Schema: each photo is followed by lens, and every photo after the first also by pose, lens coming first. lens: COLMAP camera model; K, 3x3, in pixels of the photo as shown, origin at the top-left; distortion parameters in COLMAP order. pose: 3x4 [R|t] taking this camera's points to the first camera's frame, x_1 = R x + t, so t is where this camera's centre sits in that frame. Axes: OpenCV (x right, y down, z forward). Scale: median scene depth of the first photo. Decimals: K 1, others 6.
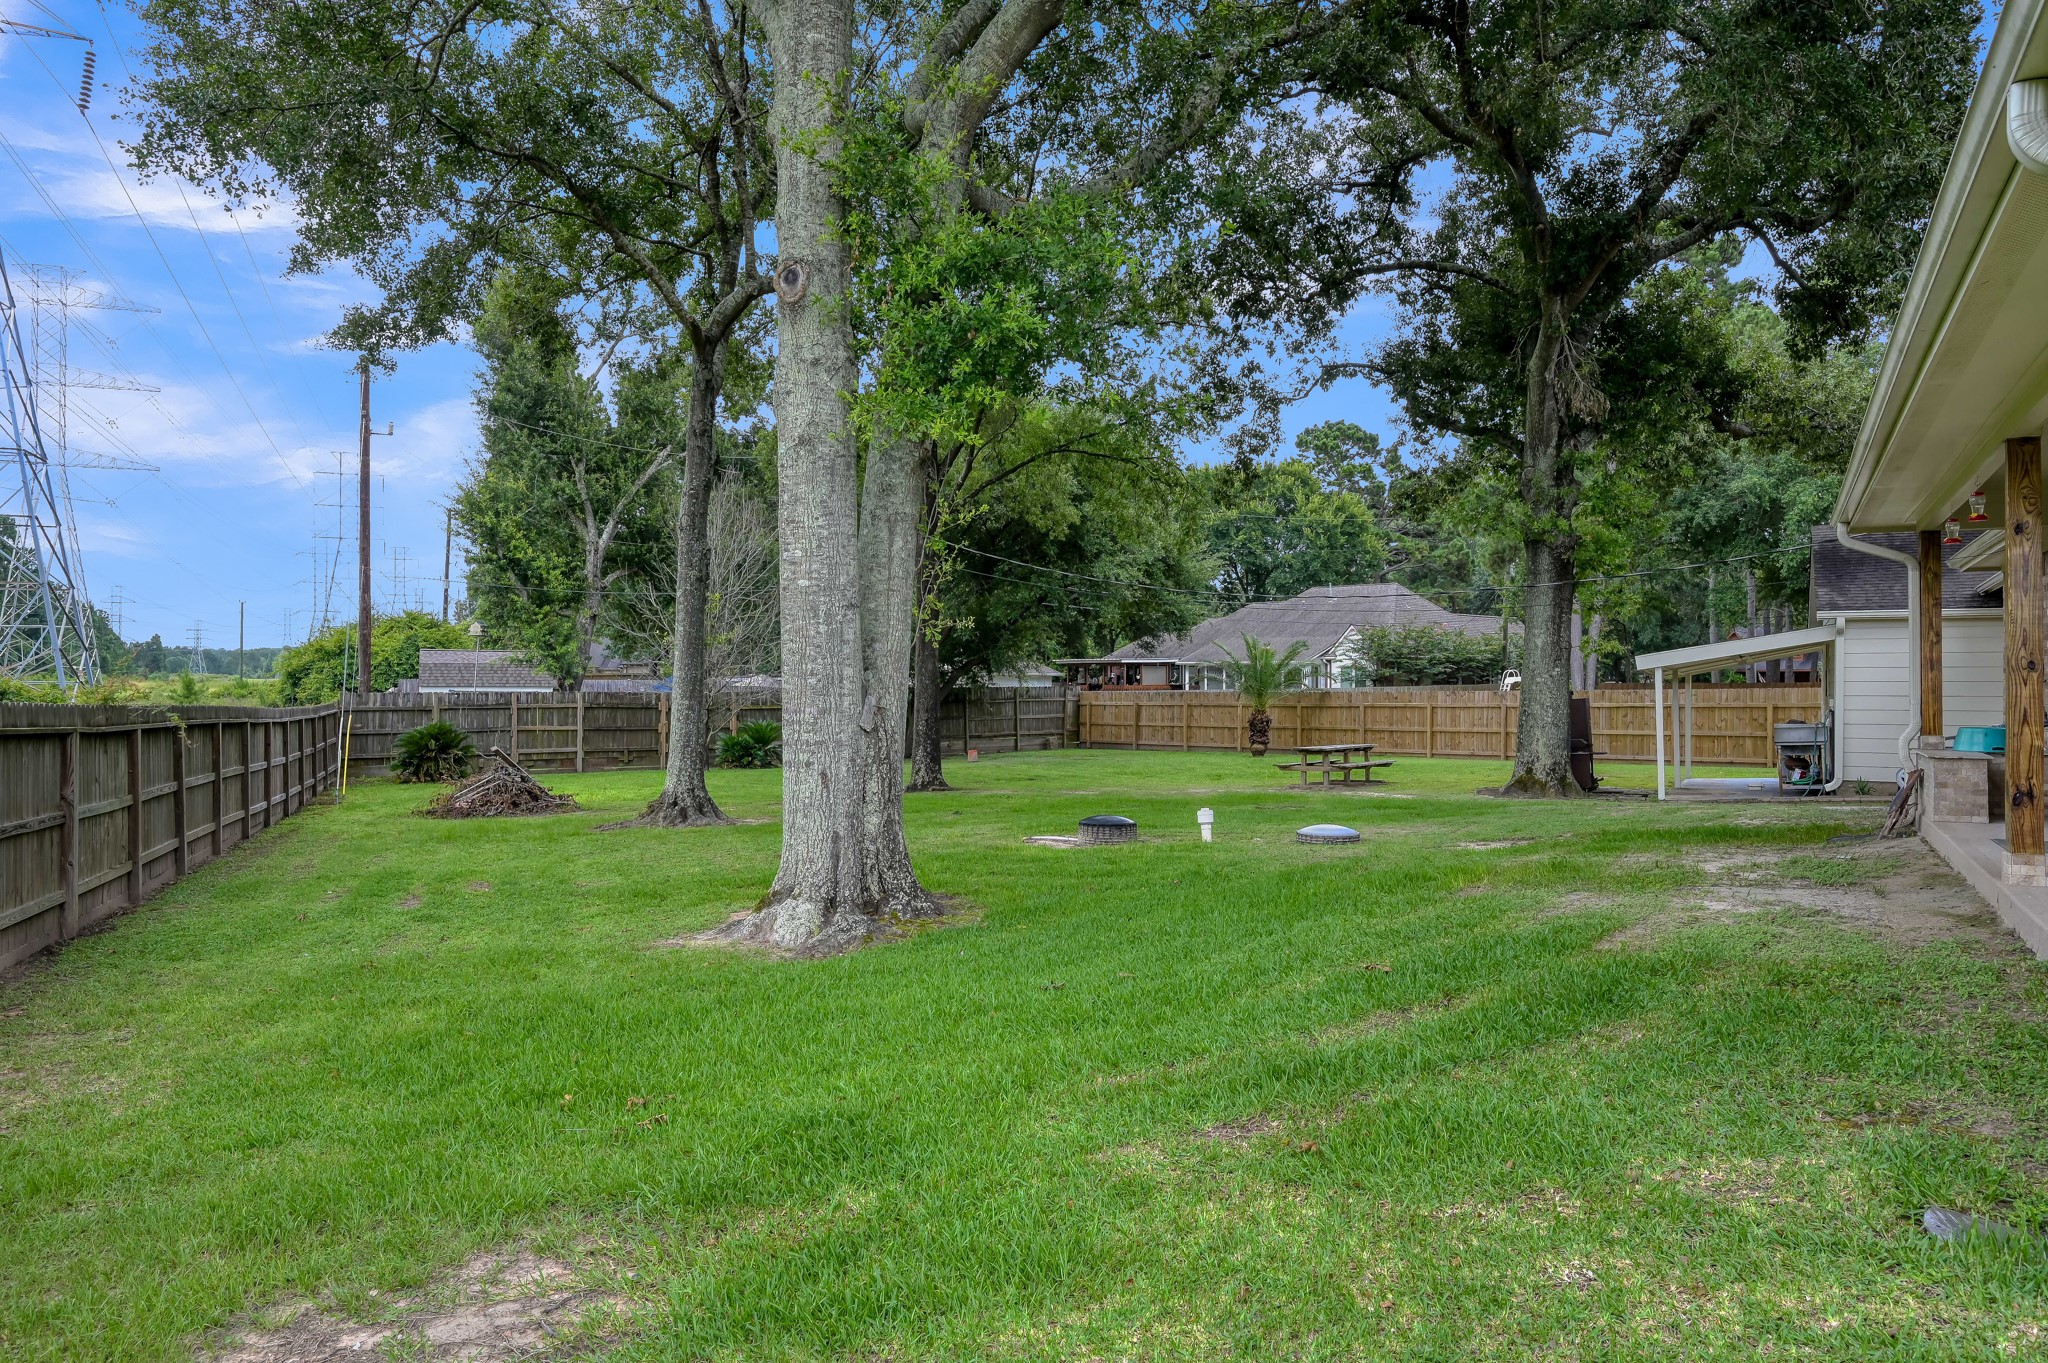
lens RADIAL K [[1358.5, 0, 1024.0], [0, 1358.5, 681.5], [0, 0, 1]] dist [0.000101, 0.000339]
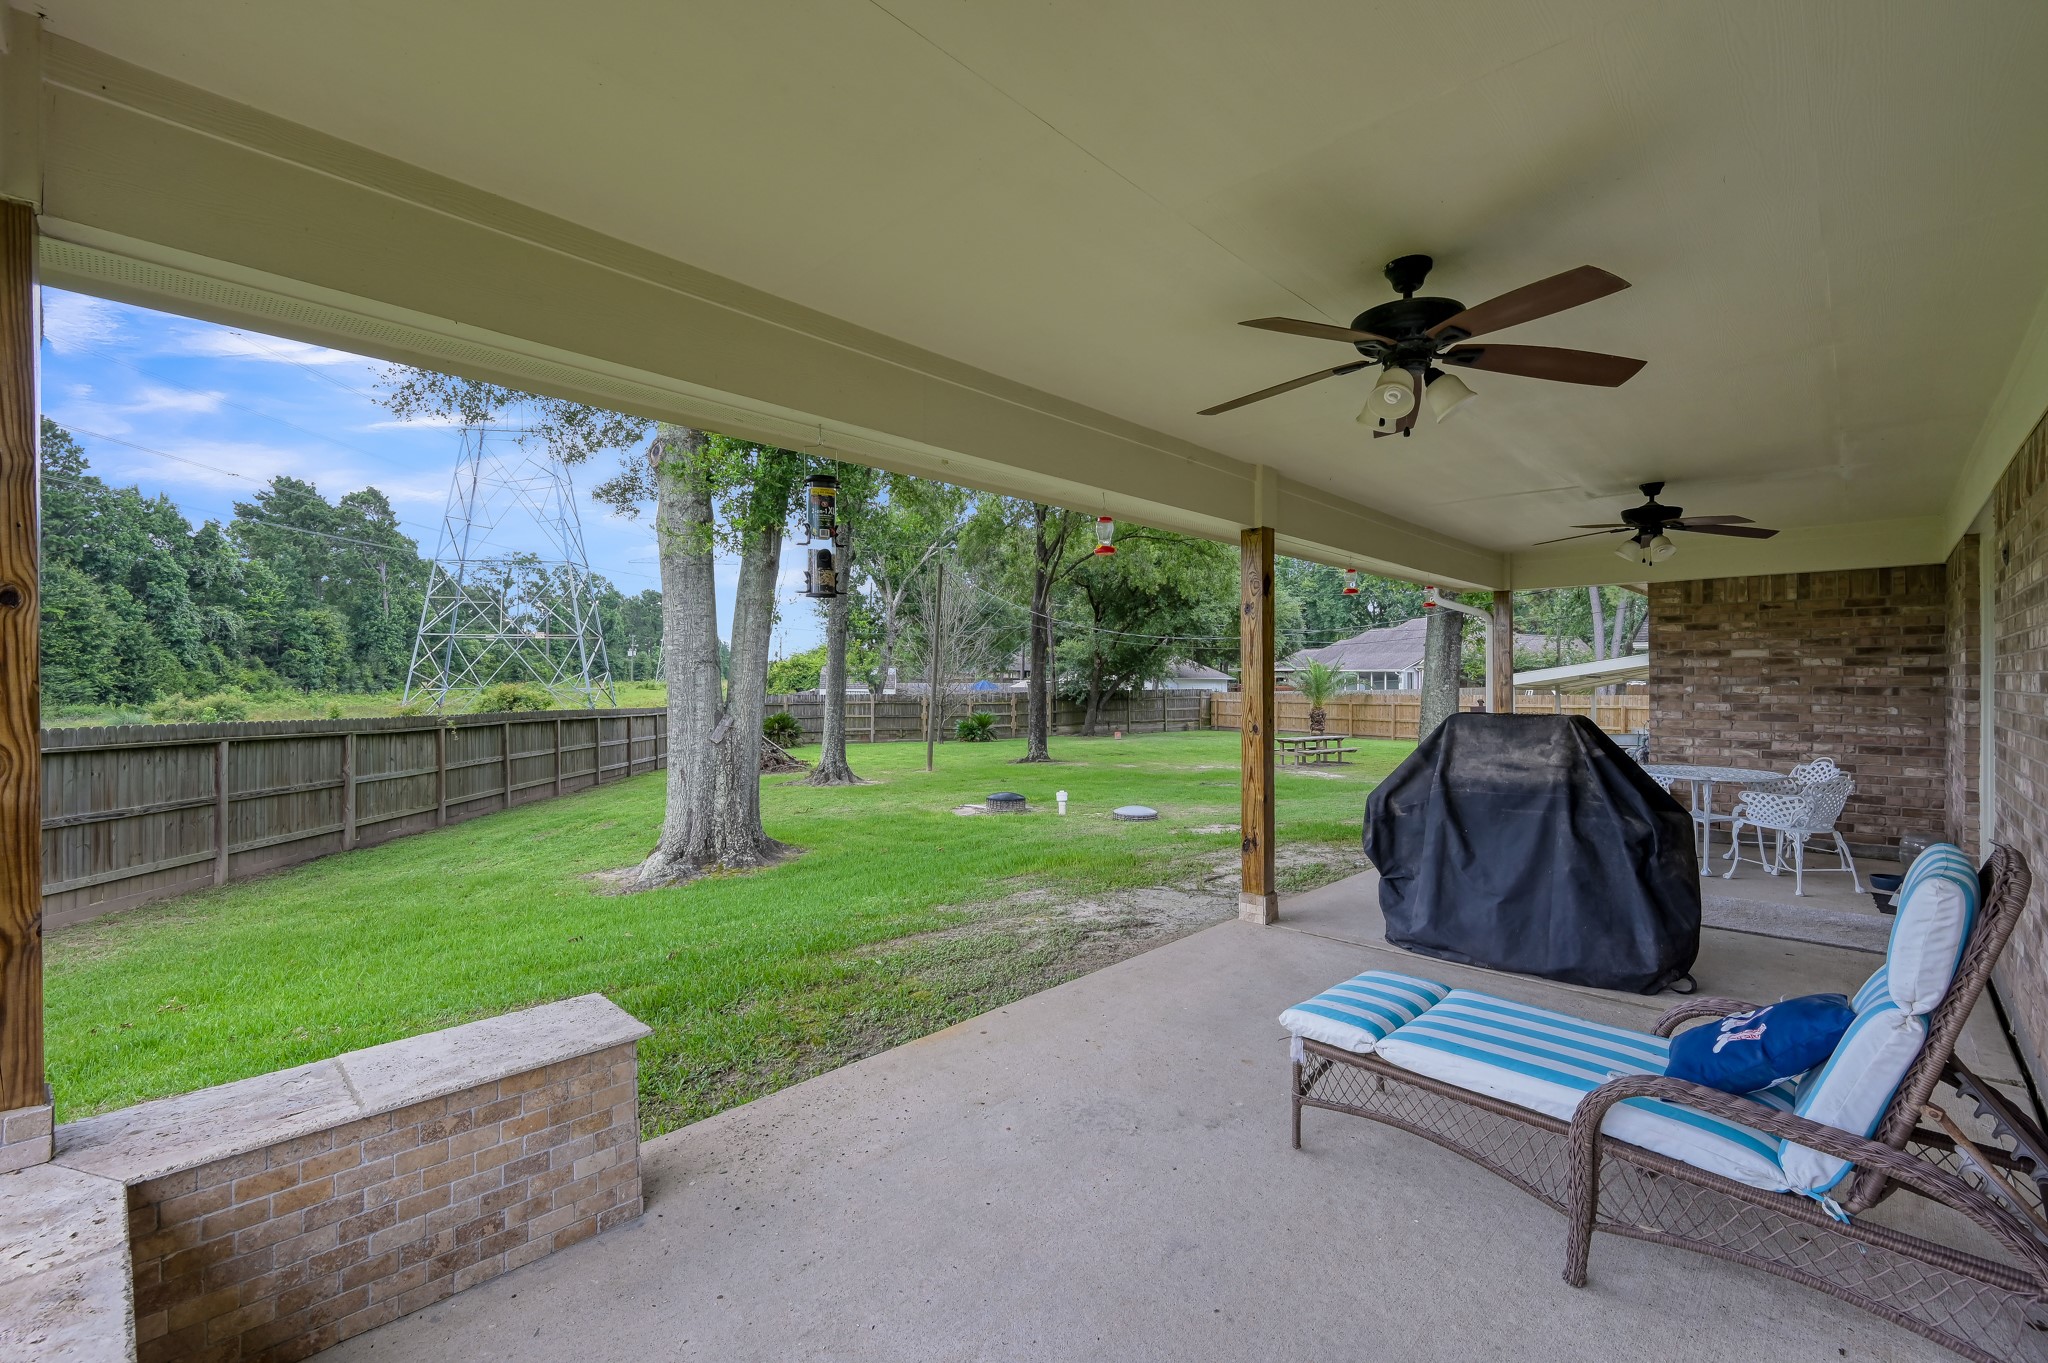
lens RADIAL K [[854.8, 0, 1024.0], [0, 854.8, 681.5], [0, 0, 1]] dist [-0.002299, -0.000160]
pose [[0.962170, -0.001470, -0.272446, 0.235570], [0.002105, 0.999996, 0.002040, -0.016735], [0.272442, -0.002536, 0.962169, 0.082744]]
